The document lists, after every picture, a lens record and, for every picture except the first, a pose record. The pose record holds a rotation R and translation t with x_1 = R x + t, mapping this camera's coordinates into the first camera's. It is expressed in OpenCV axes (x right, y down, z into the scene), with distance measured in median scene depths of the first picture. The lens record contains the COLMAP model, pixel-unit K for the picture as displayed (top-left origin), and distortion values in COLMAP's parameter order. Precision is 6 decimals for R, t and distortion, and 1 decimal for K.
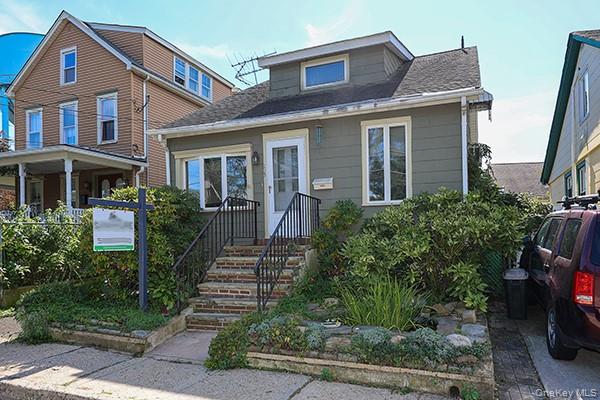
lens RADIAL K [[397.2, 0, 300.0], [0, 397.2, 200.0], [0, 0, 1]] dist [0.000031, 0.000571]
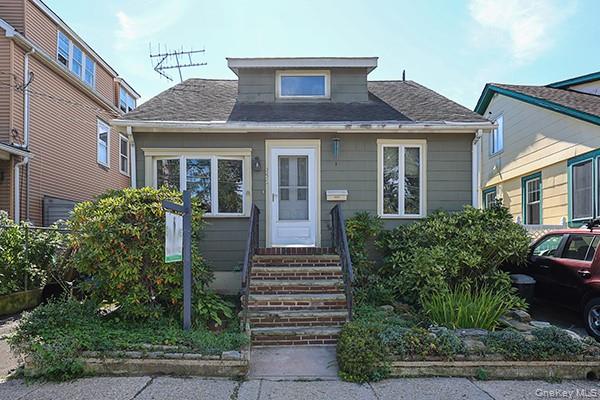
lens RADIAL K [[397.2, 0, 300.0], [0, 397.2, 200.0], [0, 0, 1]] dist [0.000031, 0.000571]
pose [[0.933292, 0.049735, 0.355659, -0.427724], [-0.043424, 0.998726, -0.025710, 0.003142], [-0.356484, 0.008551, 0.934262, 0.075600]]
